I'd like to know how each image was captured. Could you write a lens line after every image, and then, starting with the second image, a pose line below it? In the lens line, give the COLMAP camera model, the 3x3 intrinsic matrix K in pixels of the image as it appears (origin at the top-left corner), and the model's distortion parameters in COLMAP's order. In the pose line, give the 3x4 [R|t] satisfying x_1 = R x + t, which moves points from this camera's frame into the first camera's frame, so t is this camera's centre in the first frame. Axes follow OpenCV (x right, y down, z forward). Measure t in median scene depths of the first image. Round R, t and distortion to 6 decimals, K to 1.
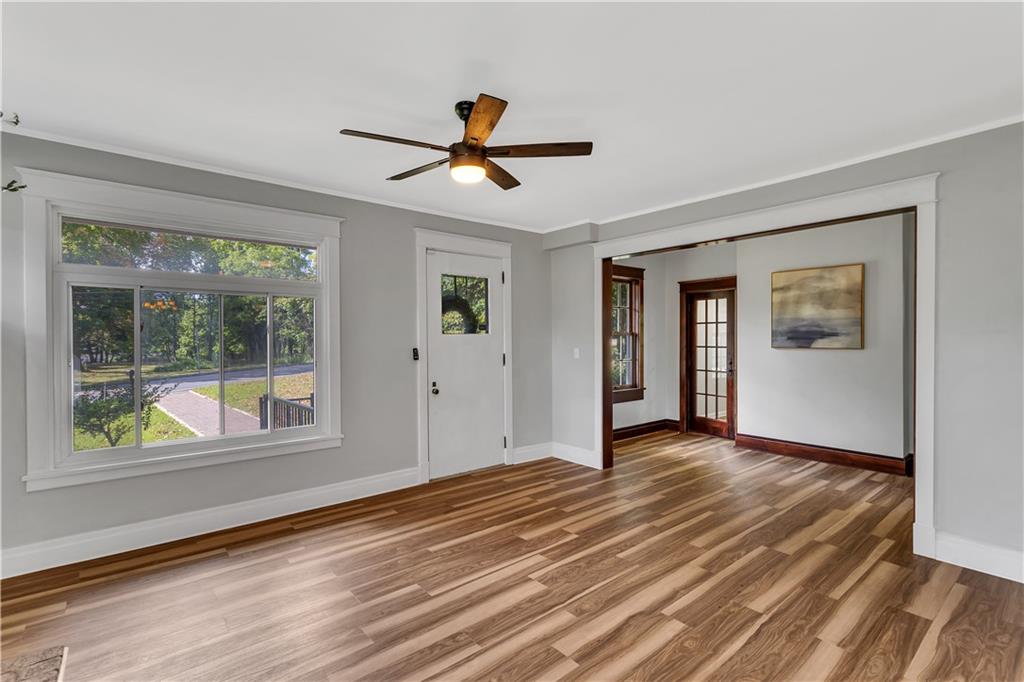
lens RADIAL K [[479.4, 0, 504.5], [0, 479.4, 338.8], [0, 0, 1]] dist [0.001685, 0.002777]
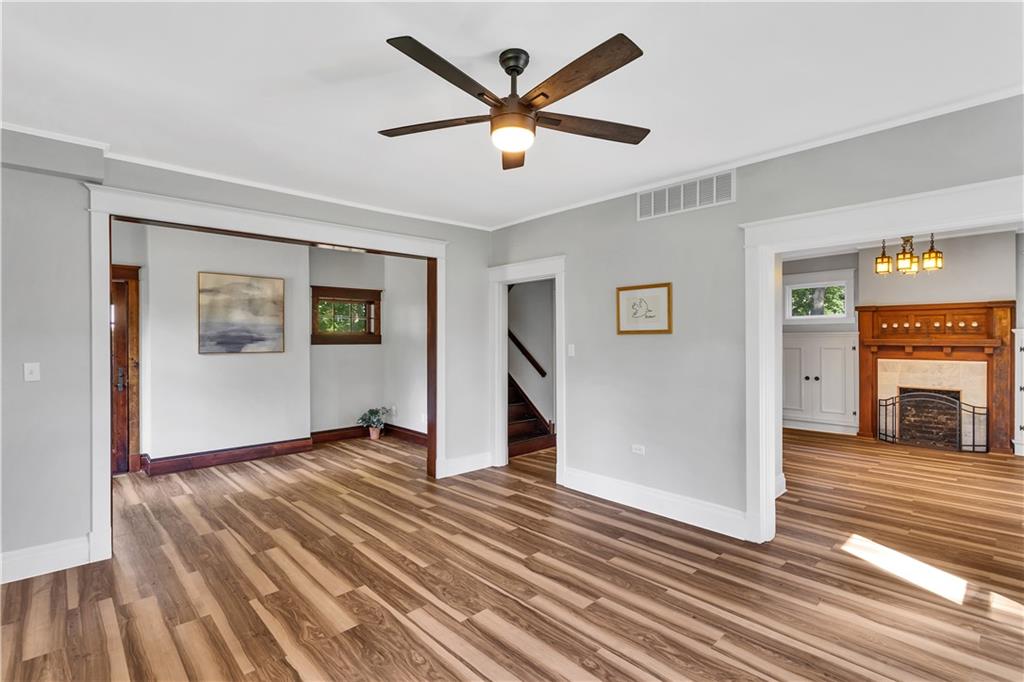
lens RADIAL K [[479.4, 0, 501.5], [0, 479.4, 342.4], [0, 0, 1]] dist [0.001685, 0.002777]
pose [[-0.057276, -0.000411, 0.998358, -0.600973], [0.005171, 0.999986, 0.000709, -0.000925], [-0.998345, 0.005203, -0.057273, 0.727549]]
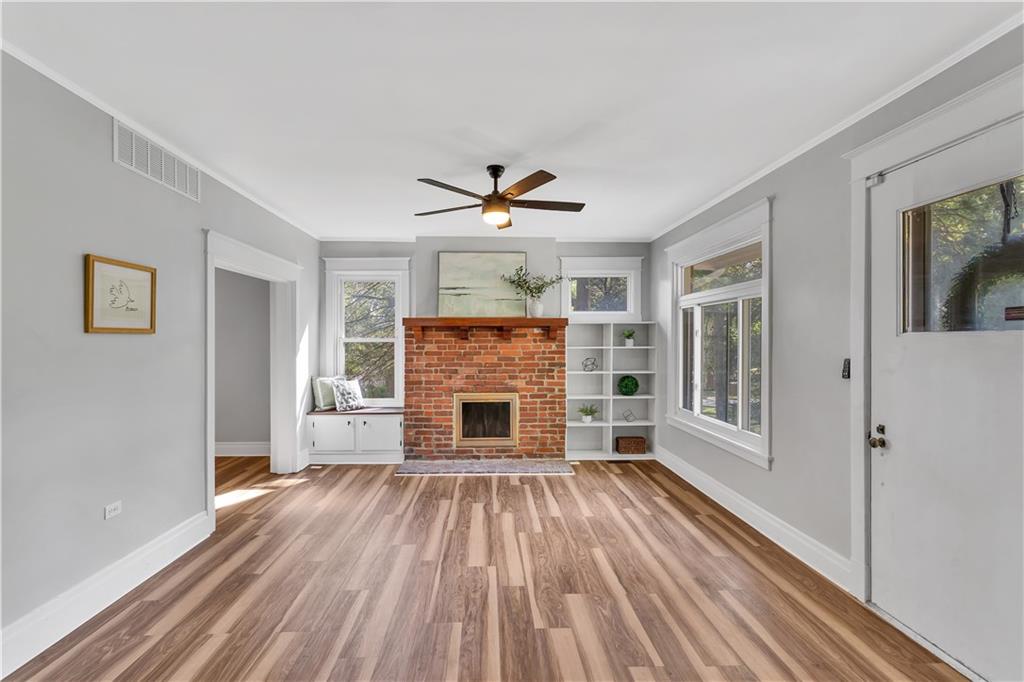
lens RADIAL K [[479.4, 0, 503.0], [0, 479.4, 343.1], [0, 0, 1]] dist [0.001685, 0.002777]
pose [[-0.609504, 0.008836, -0.792734, 0.654546], [0.003030, 0.999957, 0.008816, -0.007273], [0.792777, 0.002971, -0.609505, 1.240033]]
